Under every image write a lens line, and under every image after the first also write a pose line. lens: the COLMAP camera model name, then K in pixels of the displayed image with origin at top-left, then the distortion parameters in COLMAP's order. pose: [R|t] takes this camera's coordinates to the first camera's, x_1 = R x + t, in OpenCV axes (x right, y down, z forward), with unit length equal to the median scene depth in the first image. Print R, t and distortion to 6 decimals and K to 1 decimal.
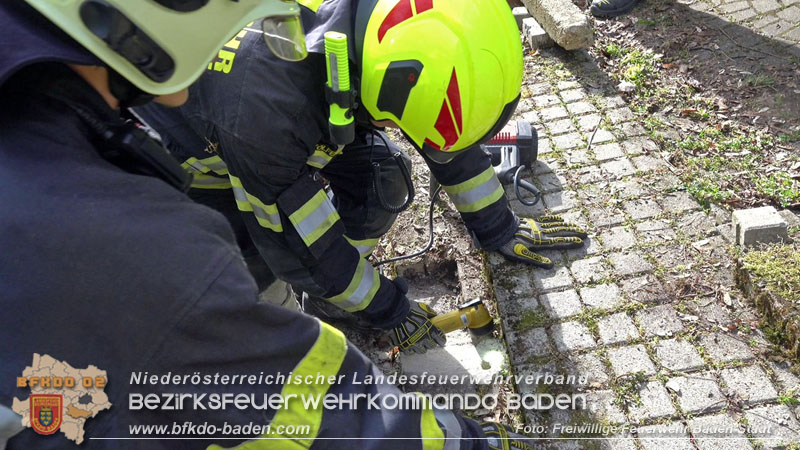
lens RADIAL K [[603.5, 0, 402.5], [0, 603.5, 217.5], [0, 0, 1]] dist [0.008300, -0.014549]
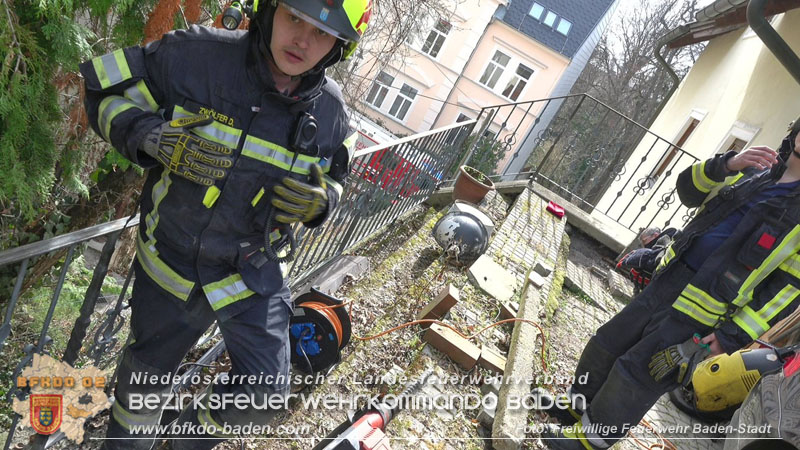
lens RADIAL K [[603.5, 0, 402.8], [0, 603.5, 229.9], [0, 0, 1]] dist [0.008300, -0.014549]
pose [[0.676384, 0.729569, -0.101167, -0.024474], [-0.724058, 0.633421, -0.272979, -0.115576], [-0.135075, 0.257889, 0.956686, -0.178682]]
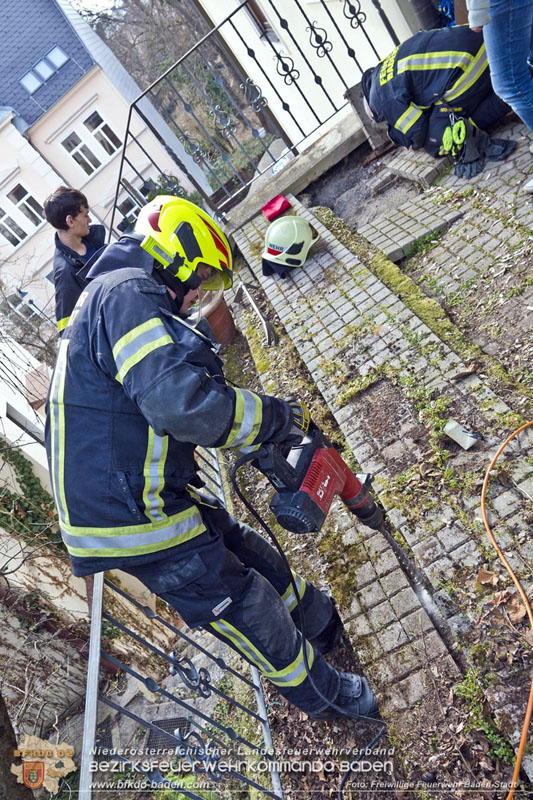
lens RADIAL K [[604.9, 0, 239.3], [0, 604.9, 406.1], [0, 0, 1]] dist [0.007140, -0.018952]
pose [[0.917417, -0.374746, -0.133835, 0.023120], [0.364359, 0.926292, -0.096052, -0.820970], [0.159966, 0.039356, 0.986338, 0.561990]]
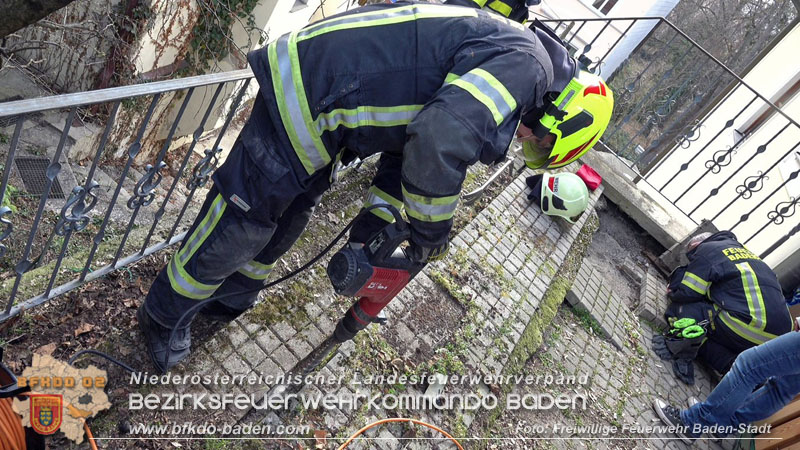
lens RADIAL K [[603.5, 0, 401.4], [0, 603.5, 219.0], [0, 0, 1]] dist [0.008300, -0.014549]
pose [[0.557462, 0.828349, -0.055444, -0.017853], [-0.828317, 0.550454, -0.104364, -0.738617], [-0.055930, 0.104104, 0.992993, 0.521565]]
